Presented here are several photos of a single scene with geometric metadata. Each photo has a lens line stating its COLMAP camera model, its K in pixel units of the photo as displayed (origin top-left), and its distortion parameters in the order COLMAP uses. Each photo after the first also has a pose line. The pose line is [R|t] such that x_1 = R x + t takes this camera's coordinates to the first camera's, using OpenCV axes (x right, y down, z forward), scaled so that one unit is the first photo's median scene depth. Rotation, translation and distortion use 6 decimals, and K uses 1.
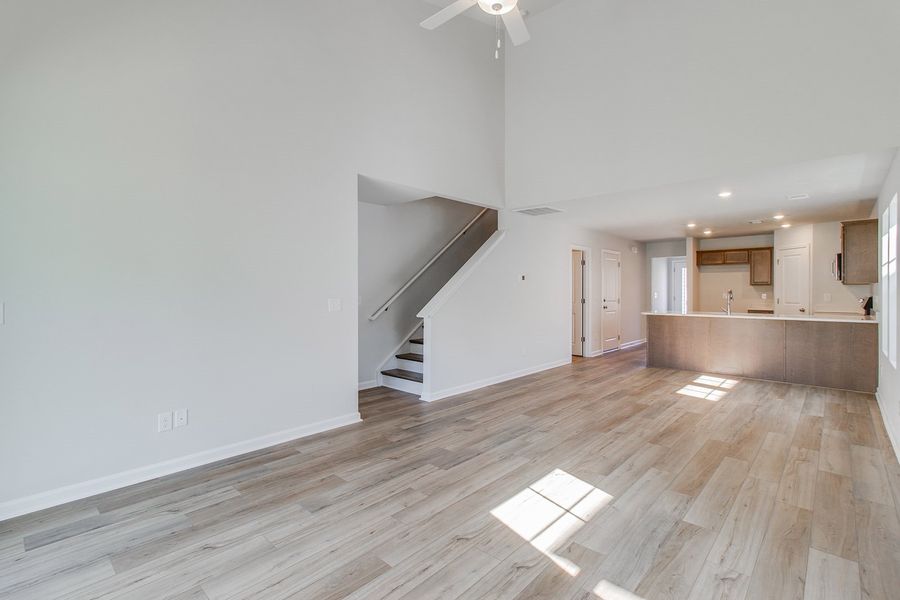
lens RADIAL K [[418.2, 0, 444.0], [0, 418.2, 295.0], [0, 0, 1]] dist [-0.000569, 0.001126]
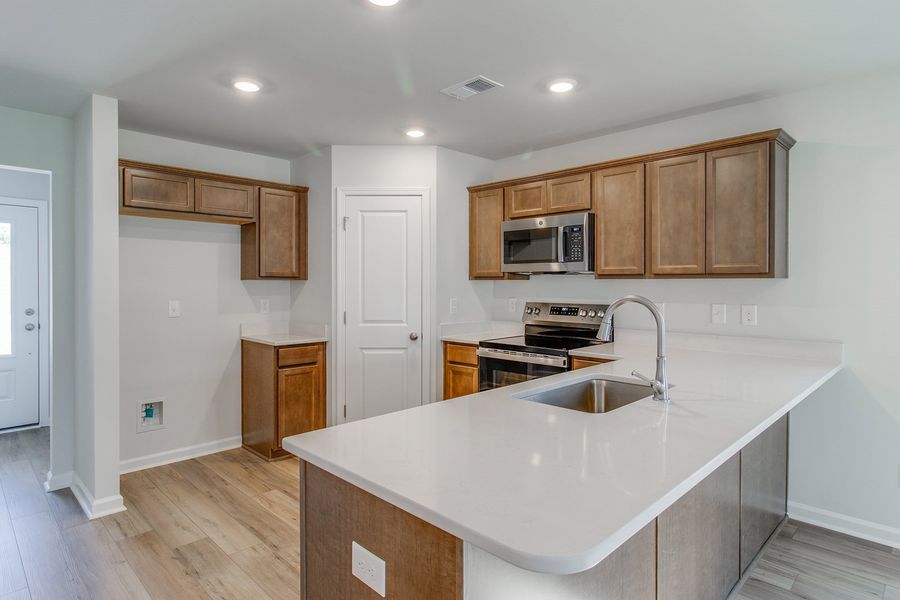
lens RADIAL K [[499.4, 0, 467.5], [0, 499.4, 289.6], [0, 0, 1]] dist [-0.001018, -0.001140]
pose [[0.013439, -0.009387, 0.999866, 0.670733], [0.012009, 0.999885, 0.009226, -0.036175], [-0.999838, 0.011884, 0.013550, 1.884259]]
